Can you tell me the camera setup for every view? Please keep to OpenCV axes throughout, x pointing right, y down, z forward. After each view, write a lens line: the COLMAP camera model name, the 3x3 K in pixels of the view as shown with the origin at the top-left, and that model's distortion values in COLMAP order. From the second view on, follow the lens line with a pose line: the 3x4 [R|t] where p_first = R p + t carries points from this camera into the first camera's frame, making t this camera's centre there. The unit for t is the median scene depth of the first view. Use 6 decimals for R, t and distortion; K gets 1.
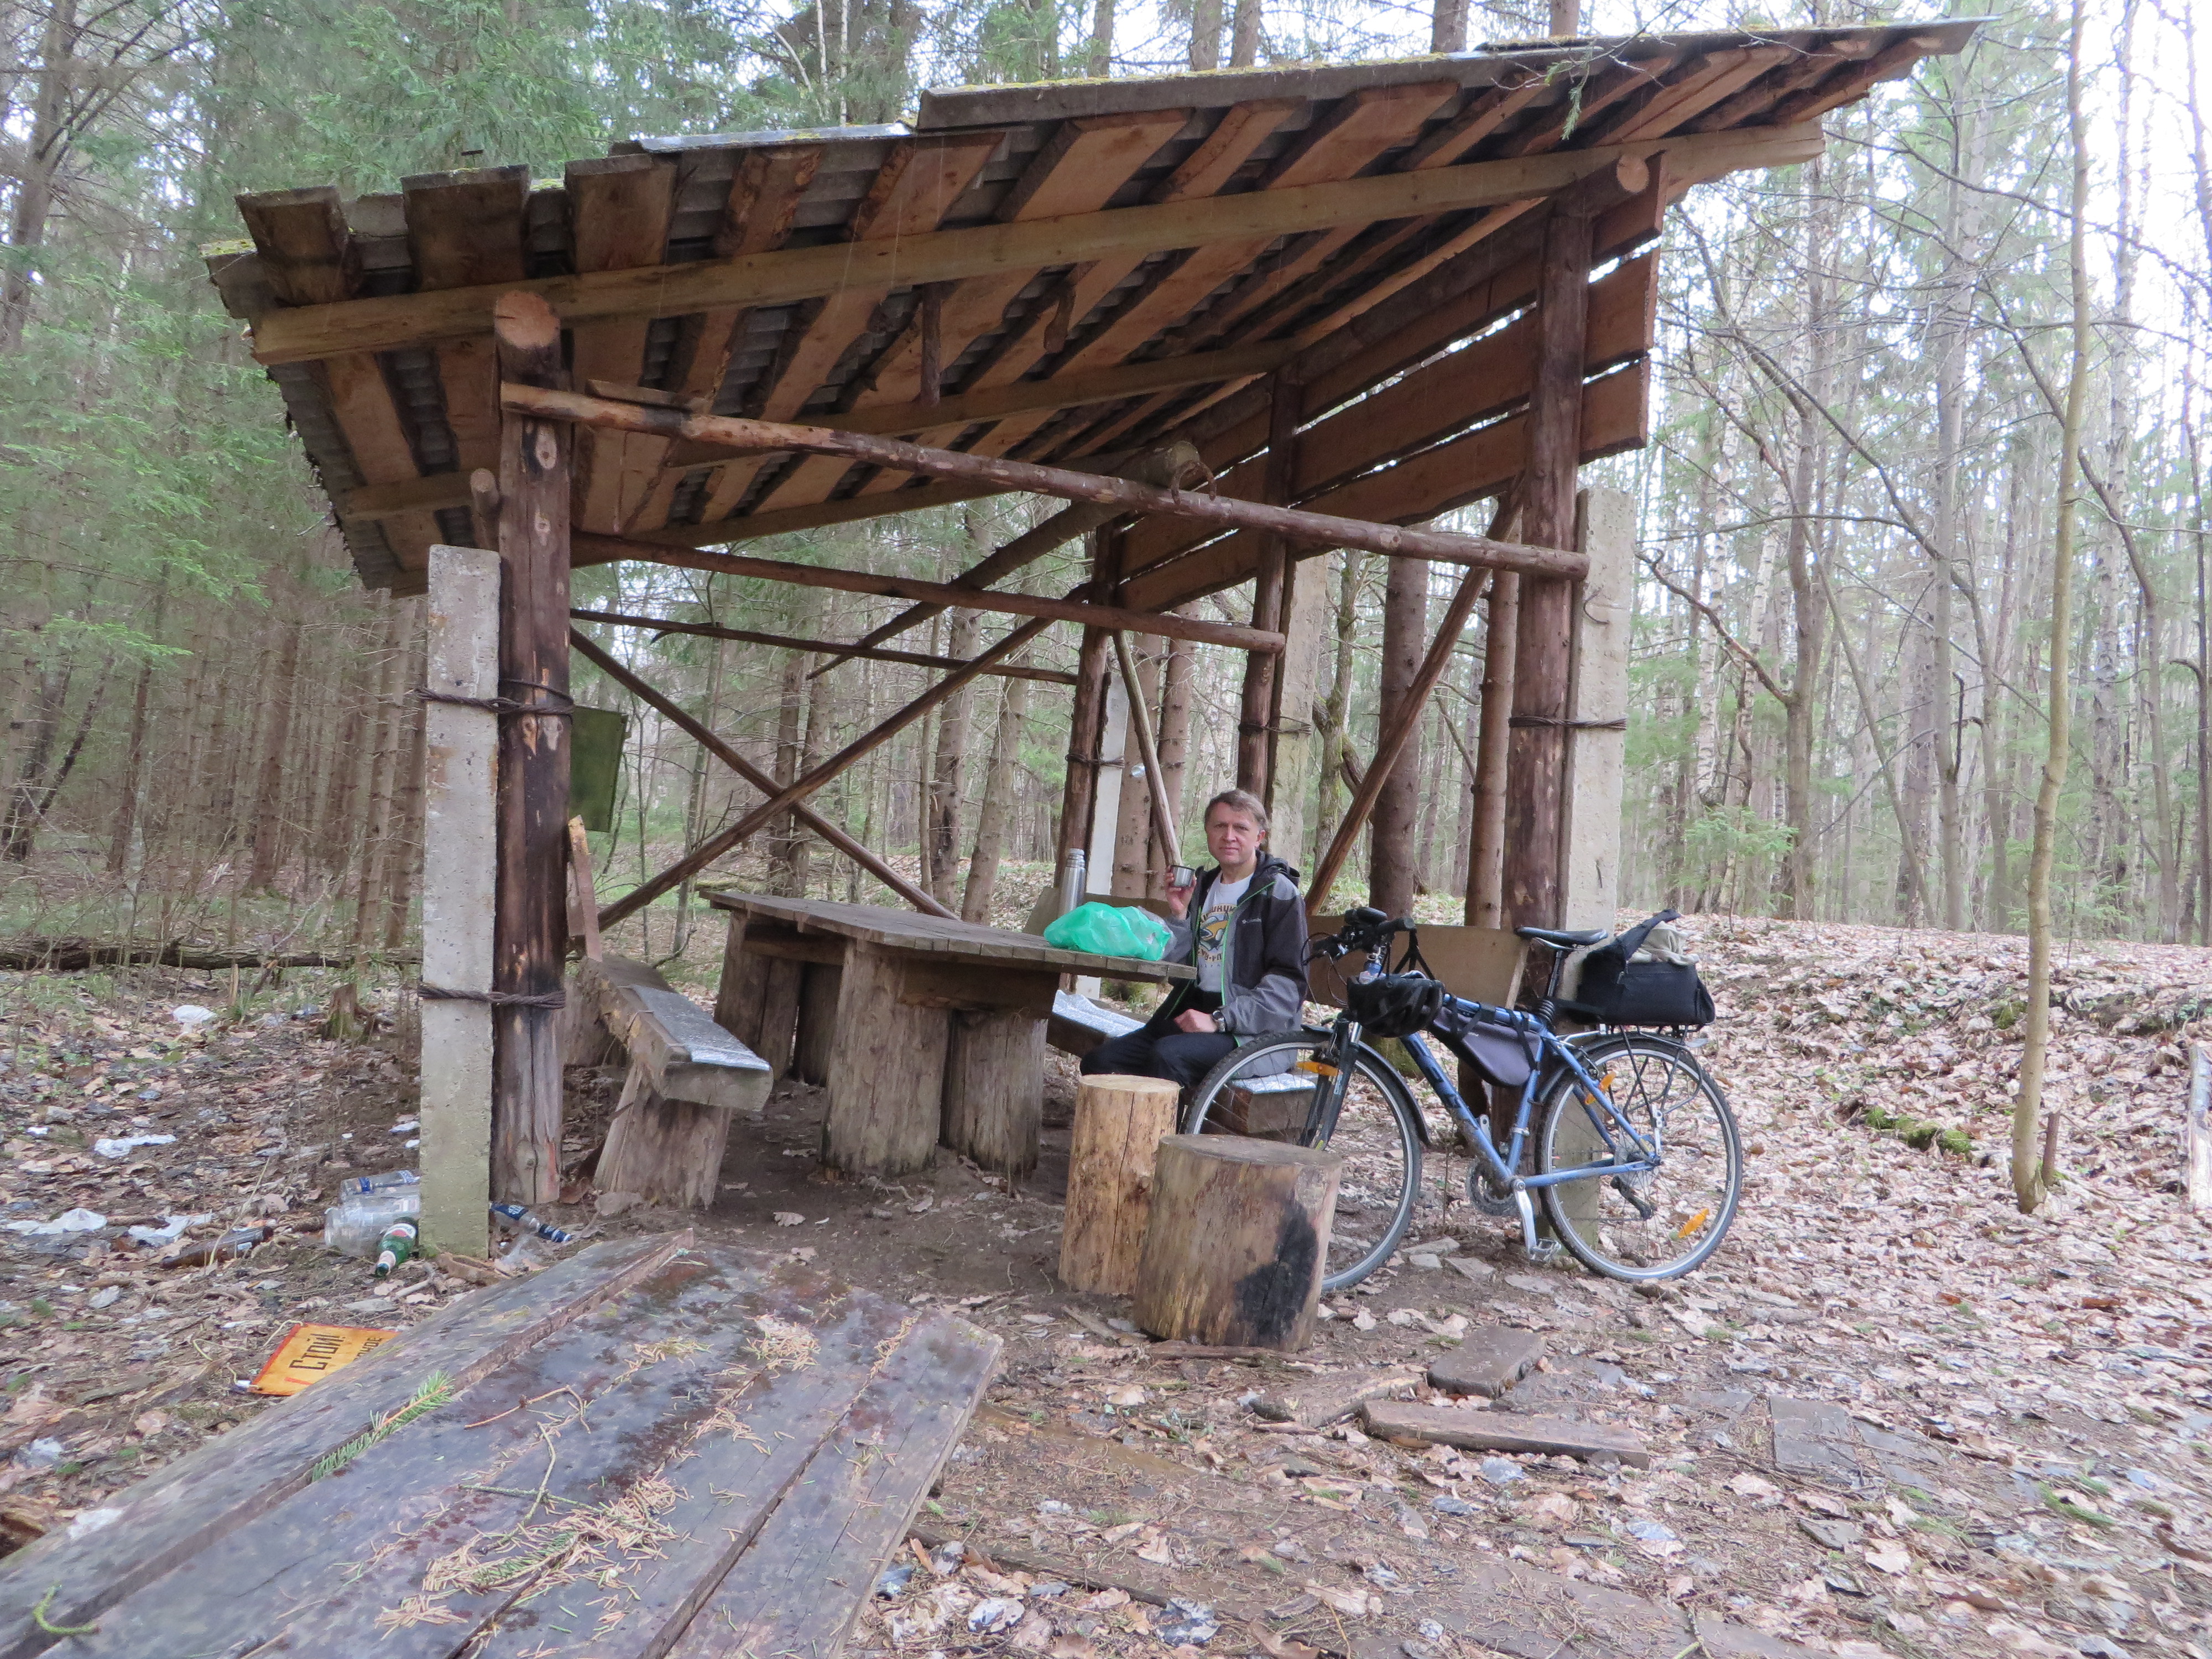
lens RADIAL K [[1632.3, 0, 1100.3], [0, 1632.3, 830.1], [0, 0, 1]] dist [-0.026065, 0.005883]
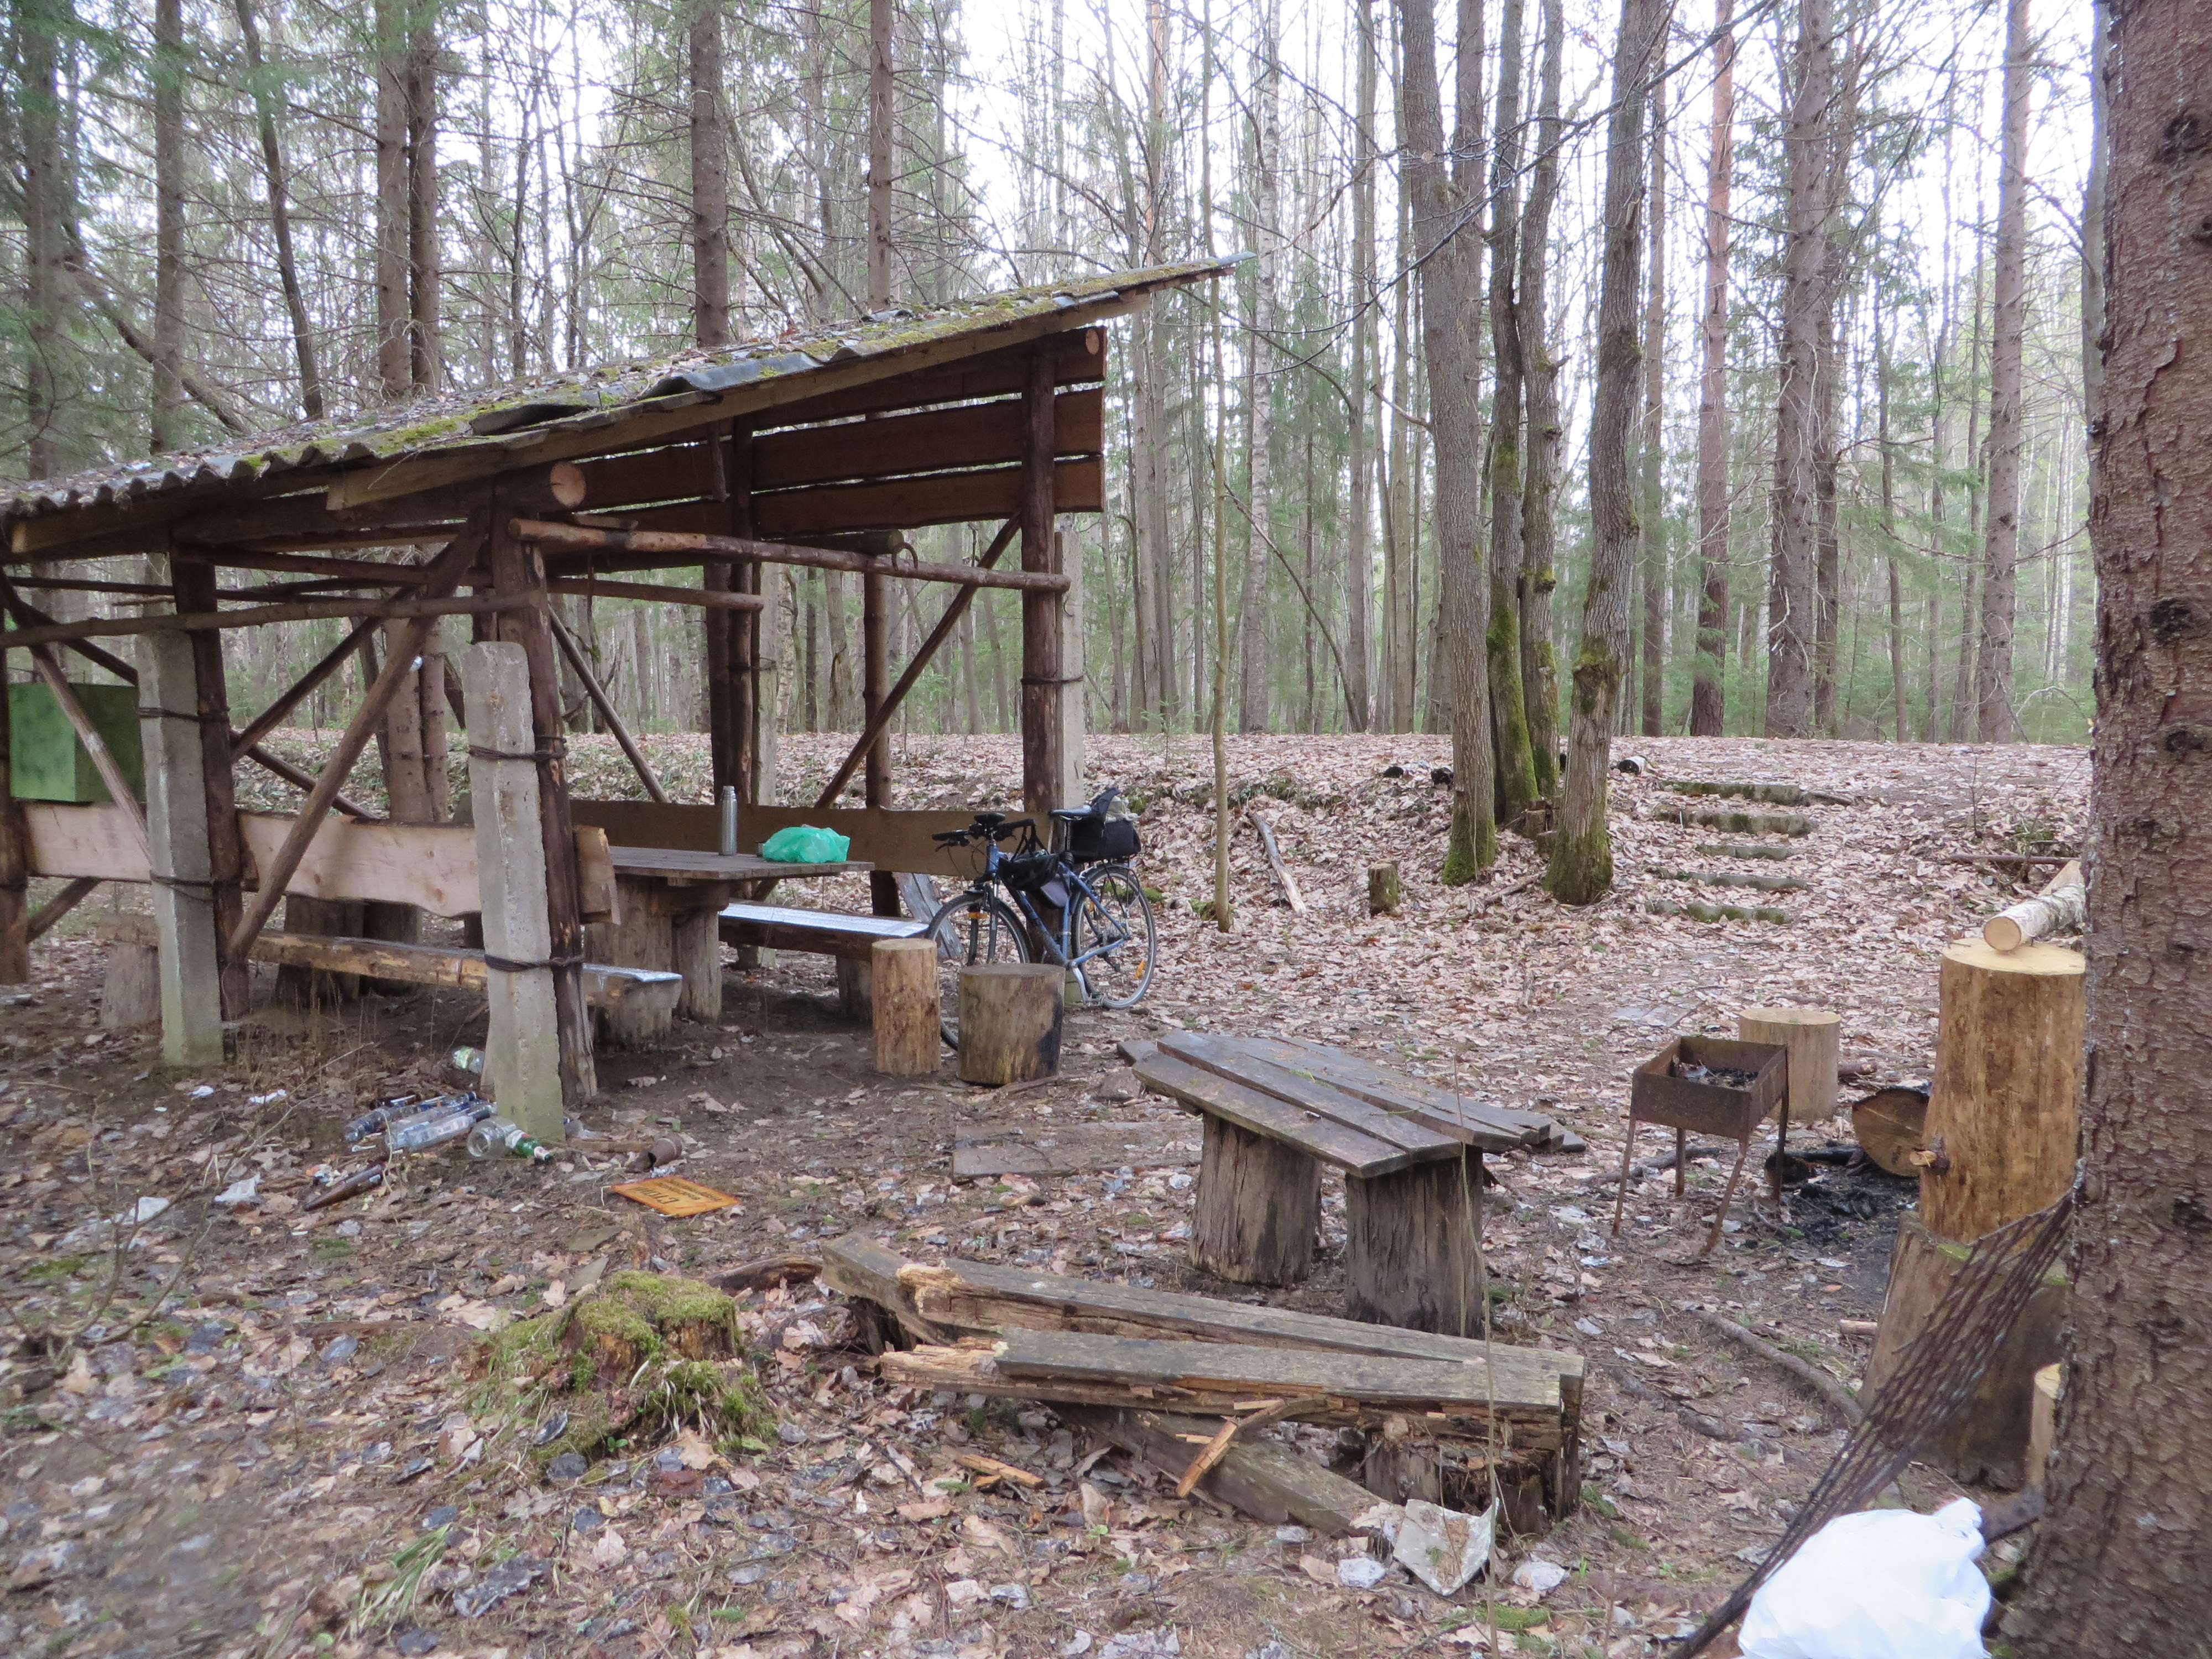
lens RADIAL K [[1632.3, 0, 1085.3], [0, 1632.3, 866.6], [0, 0, 1]] dist [-0.026065, 0.005883]
pose [[0.794939, -0.142442, 0.589731, -0.591335], [0.051030, 0.984301, 0.168959, -0.137668], [-0.604540, -0.104219, 0.789728, -0.272367]]
